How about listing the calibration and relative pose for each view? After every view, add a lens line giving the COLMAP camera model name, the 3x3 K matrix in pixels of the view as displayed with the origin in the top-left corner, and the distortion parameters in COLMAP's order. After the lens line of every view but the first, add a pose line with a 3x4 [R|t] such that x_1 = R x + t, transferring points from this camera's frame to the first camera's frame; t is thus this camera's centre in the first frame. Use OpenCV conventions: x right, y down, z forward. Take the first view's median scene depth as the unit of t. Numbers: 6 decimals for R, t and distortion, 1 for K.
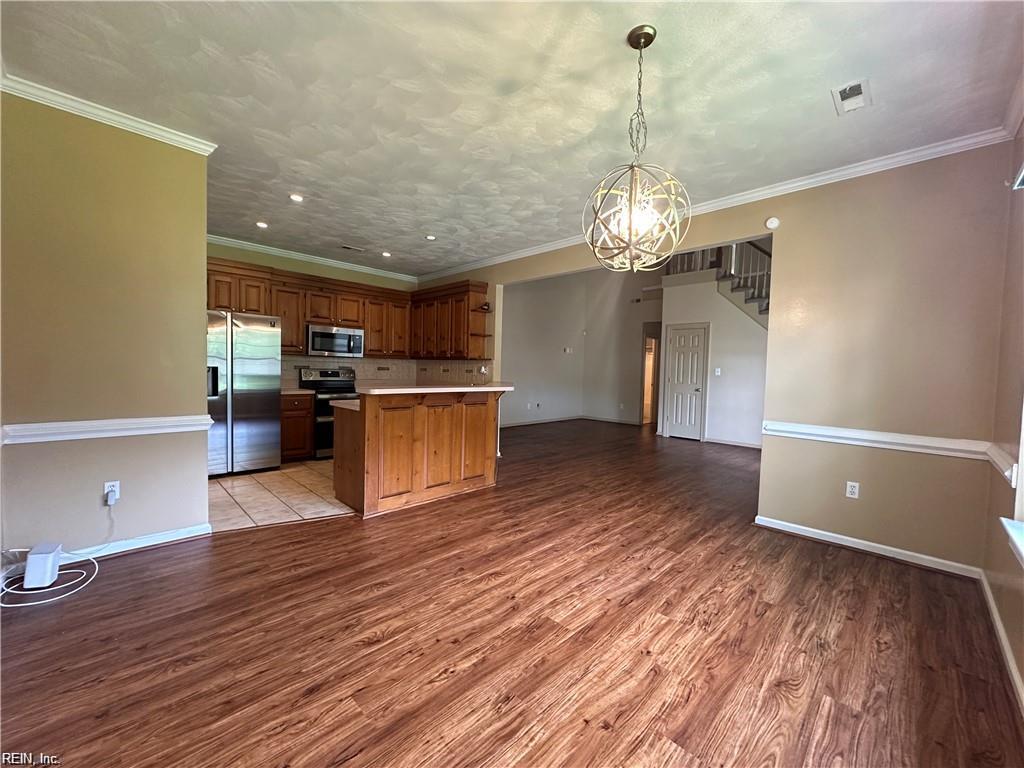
lens RADIAL K [[408.7, 0, 510.5], [0, 408.7, 383.8], [0, 0, 1]] dist [-0.002771, 0.001256]
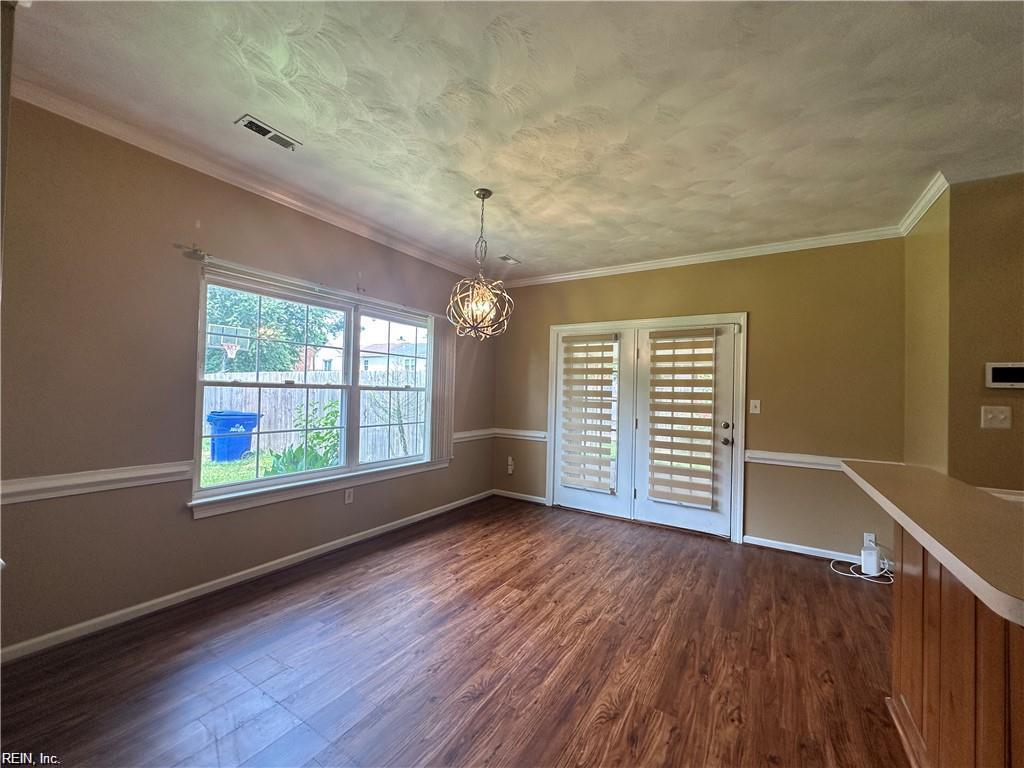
lens RADIAL K [[408.7, 0, 516.4], [0, 408.7, 383.3], [0, 0, 1]] dist [-0.002771, 0.001256]
pose [[-0.973160, -0.056548, -0.223073, 0.310526], [-0.060210, 0.998139, 0.009646, -0.084917], [0.222112, 0.022818, -0.974754, 1.576473]]
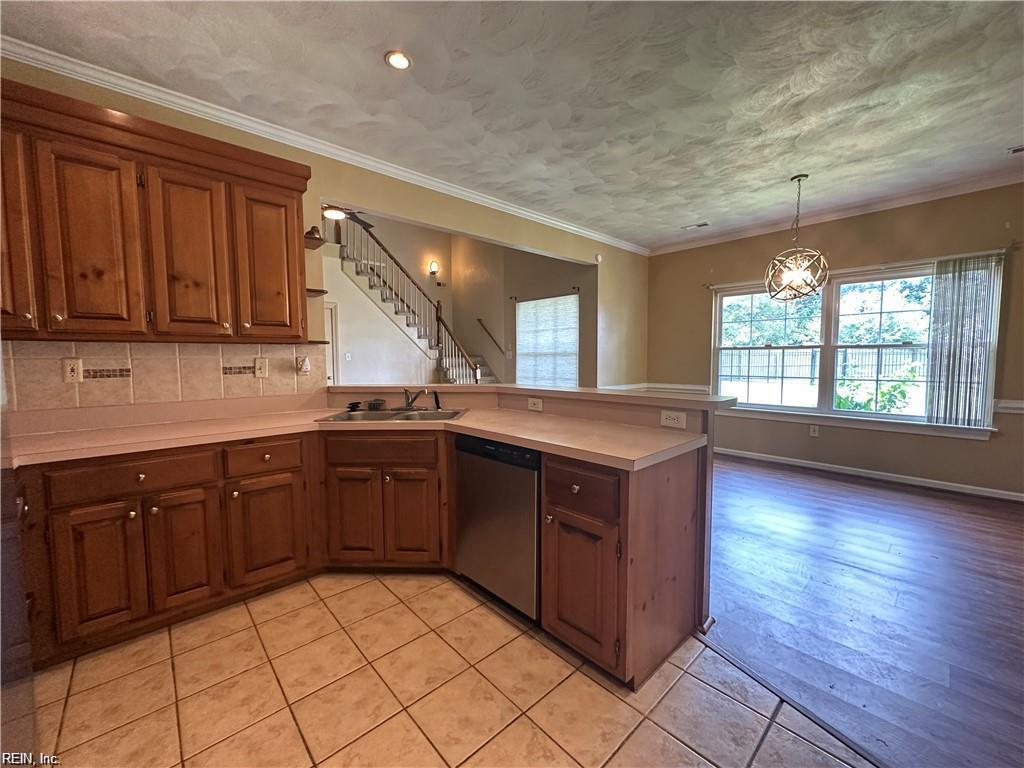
lens RADIAL K [[408.7, 0, 516.9], [0, 408.7, 384.2], [0, 0, 1]] dist [-0.002771, 0.001256]
pose [[0.037791, -0.091372, 0.995100, -1.022623], [0.044925, 0.994959, 0.089653, -0.082244], [-0.998275, 0.041316, 0.041705, 1.374564]]
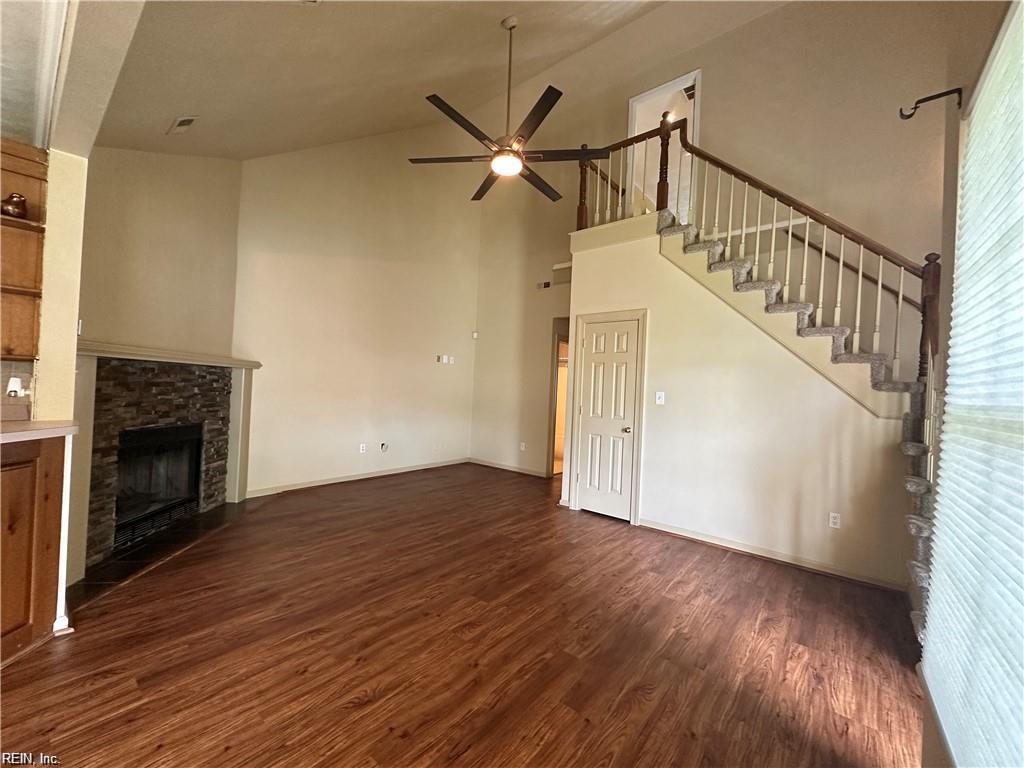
lens RADIAL K [[408.7, 0, 510.7], [0, 408.7, 385.3], [0, 0, 1]] dist [-0.002771, 0.001256]
pose [[0.995522, 0.018534, 0.092694, 0.618052], [-0.014877, 0.999089, -0.039994, -0.052876], [-0.093351, 0.038436, 0.994891, 1.137625]]
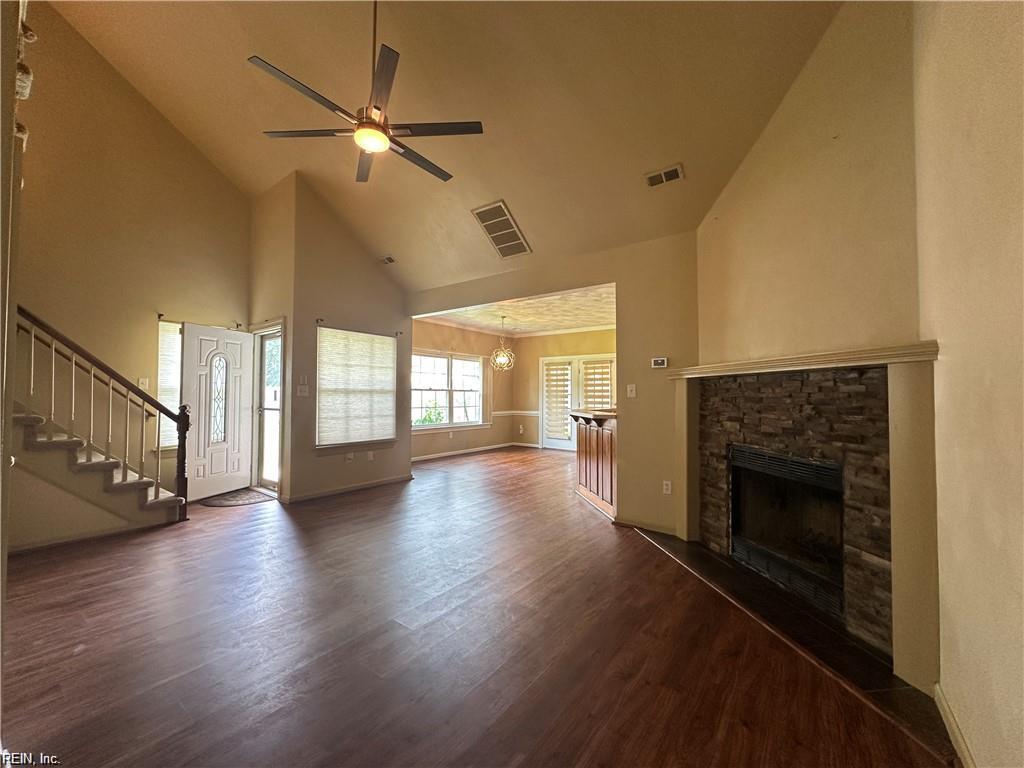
lens RADIAL K [[408.7, 0, 512.3], [0, 408.7, 384.8], [0, 0, 1]] dist [-0.002771, 0.001256]
pose [[-0.989099, -0.033789, -0.143323, 0.494652], [-0.035261, 0.999348, 0.007741, -0.109446], [0.142968, 0.012710, -0.989646, 3.185045]]
